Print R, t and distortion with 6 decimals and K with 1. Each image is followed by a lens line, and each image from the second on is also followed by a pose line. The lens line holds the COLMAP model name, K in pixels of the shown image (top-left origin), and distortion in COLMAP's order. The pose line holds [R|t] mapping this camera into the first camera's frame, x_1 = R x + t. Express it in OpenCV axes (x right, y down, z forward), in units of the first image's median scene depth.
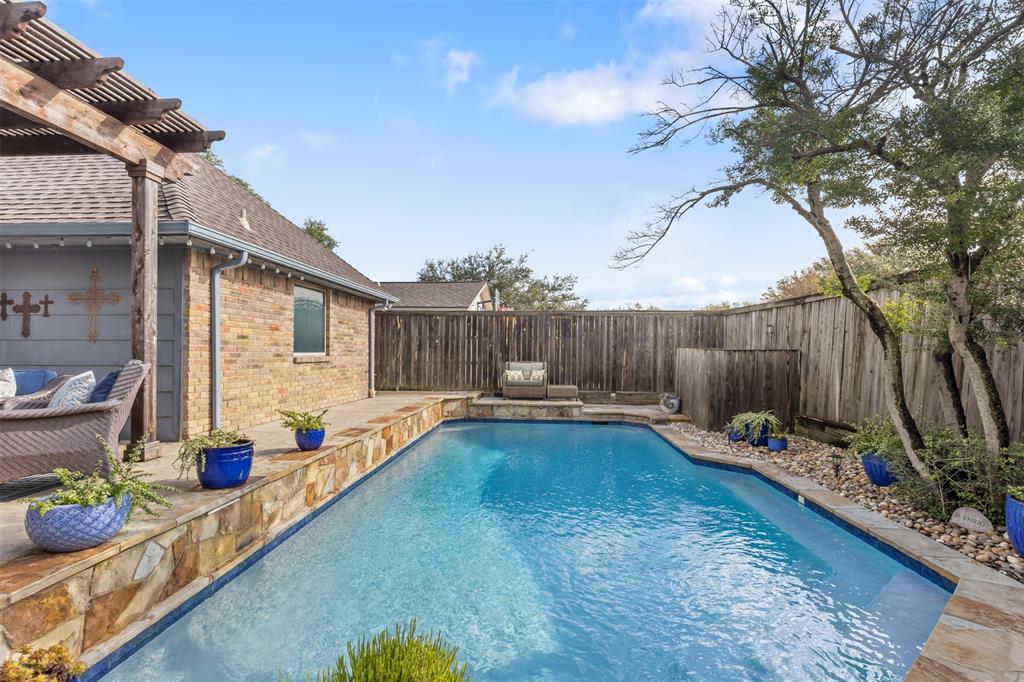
lens RADIAL K [[466.7, 0, 513.5], [0, 466.7, 354.4], [0, 0, 1]] dist [0.003454, -0.000534]
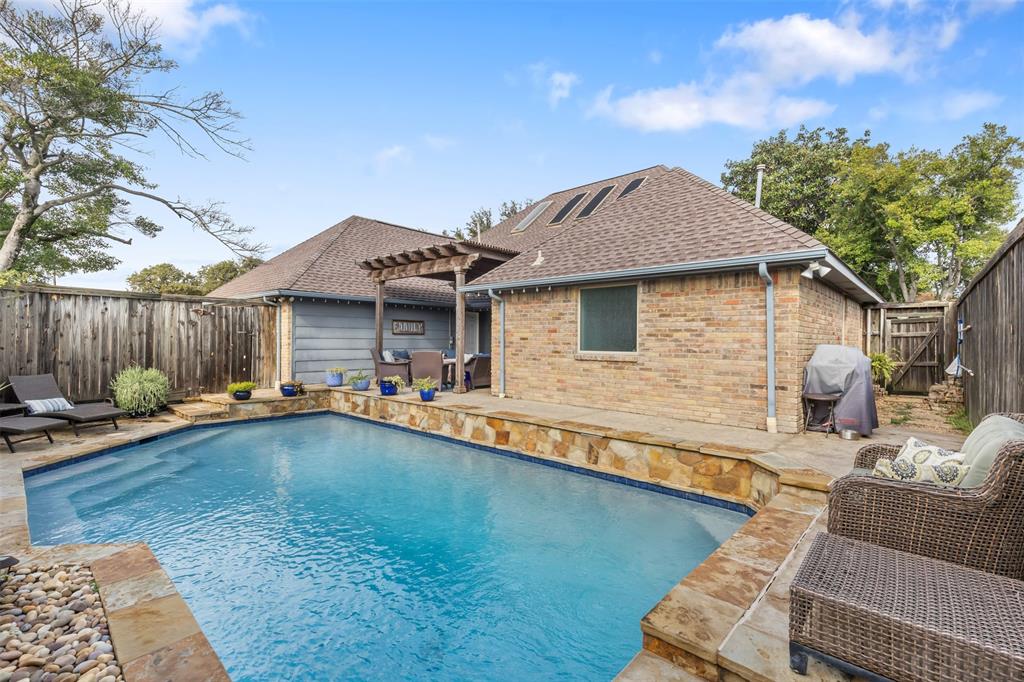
lens RADIAL K [[466.7, 0, 506.9], [0, 466.7, 338.1], [0, 0, 1]] dist [0.003454, -0.000534]
pose [[-0.628811, -0.016106, -0.777392, 0.659304], [-0.017363, 0.999827, -0.006670, -0.029281], [0.777365, 0.009304, -0.628982, 1.986328]]
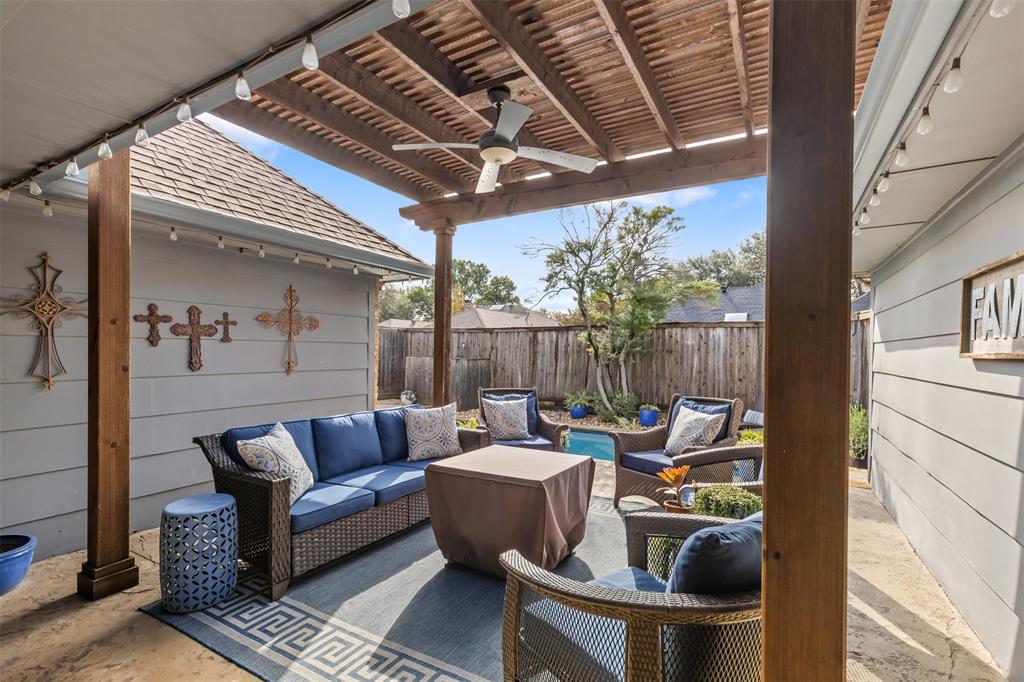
lens RADIAL K [[466.7, 0, 508.4], [0, 466.7, 354.9], [0, 0, 1]] dist [0.003454, -0.000534]
pose [[0.442291, -0.008821, 0.896828, -1.348496], [-0.002463, 0.999936, 0.011049, -0.063381], [-0.896868, -0.007096, 0.442241, 0.241738]]
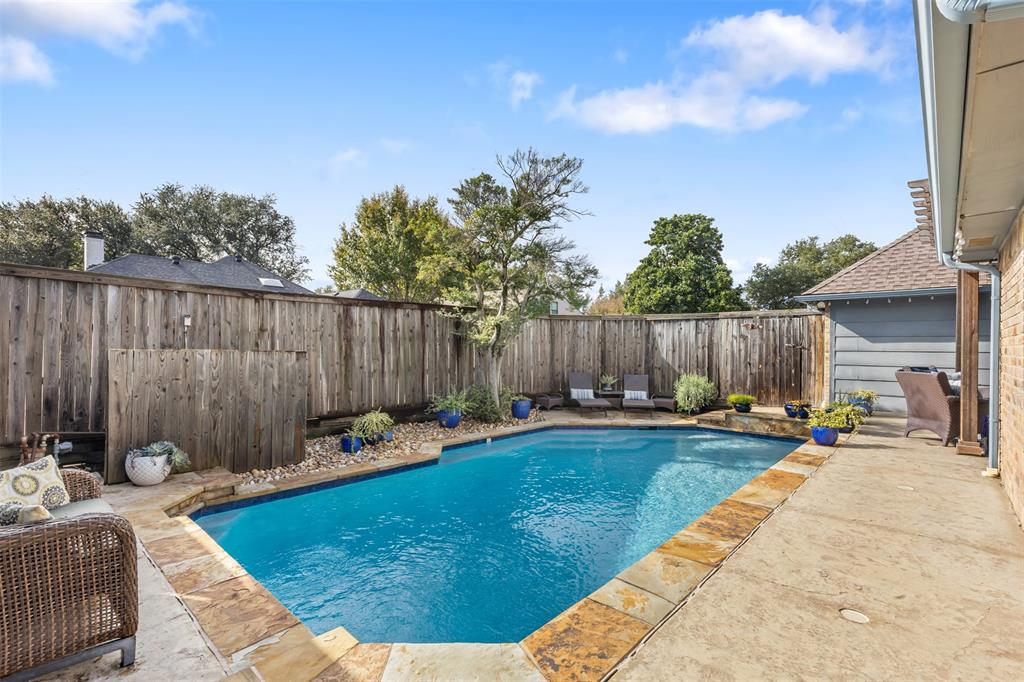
lens RADIAL K [[466.7, 0, 511.8], [0, 466.7, 345.9], [0, 0, 1]] dist [0.003454, -0.000534]
pose [[-0.780107, -0.012789, 0.625516, -0.462770], [-0.011261, 0.999916, 0.006400, -0.042958], [-0.625545, -0.002051, -0.780185, 2.032460]]
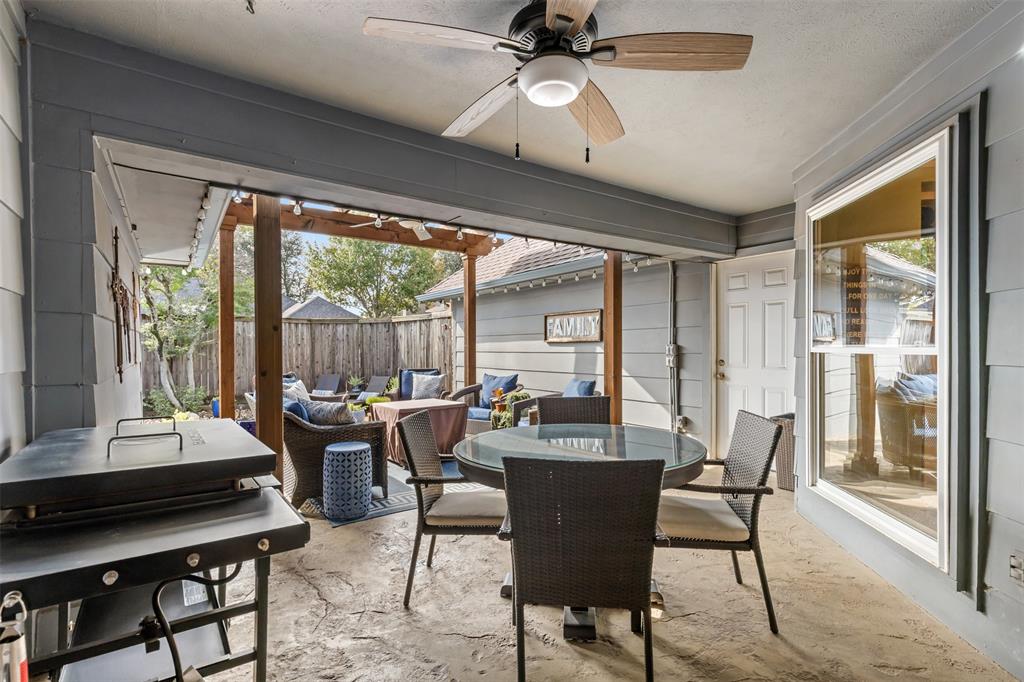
lens RADIAL K [[466.7, 0, 516.0], [0, 466.7, 351.1], [0, 0, 1]] dist [0.003454, -0.000534]
pose [[-0.628877, -0.011100, 0.777426, -1.675290], [0.005425, 0.999811, 0.018664, -0.056901], [-0.777486, 0.015955, -0.628698, 0.846193]]
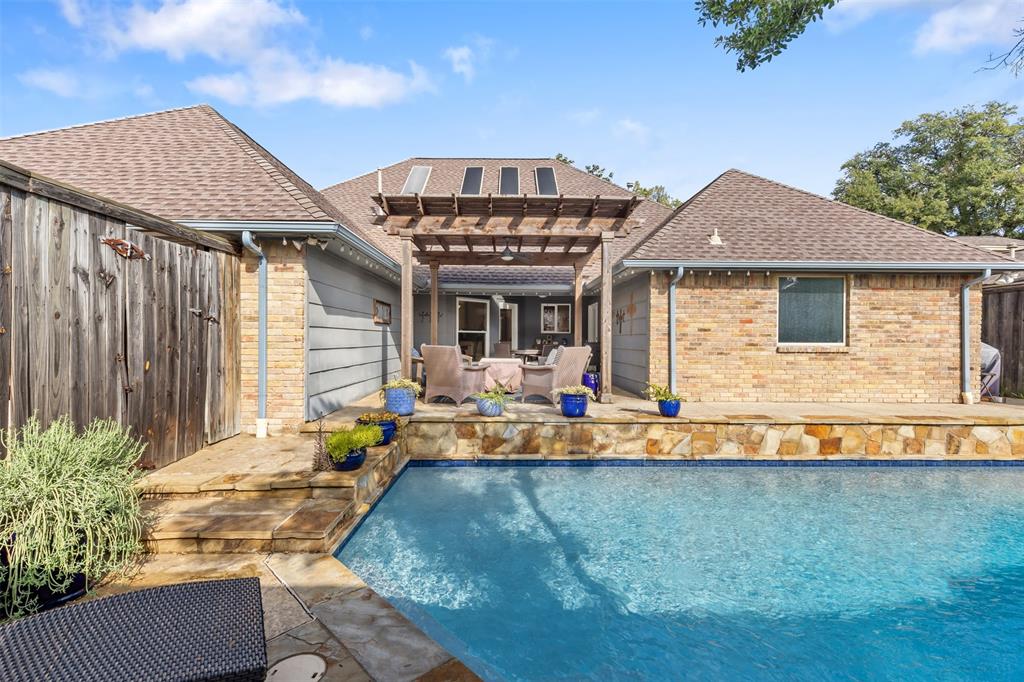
lens RADIAL K [[466.7, 0, 504.4], [0, 466.7, 340.5], [0, 0, 1]] dist [0.003454, -0.000534]
pose [[0.081708, -0.005336, -0.996642, 0.682913], [-0.008839, 0.999942, -0.006078, 0.004529], [0.996617, 0.009306, 0.081656, 0.360099]]
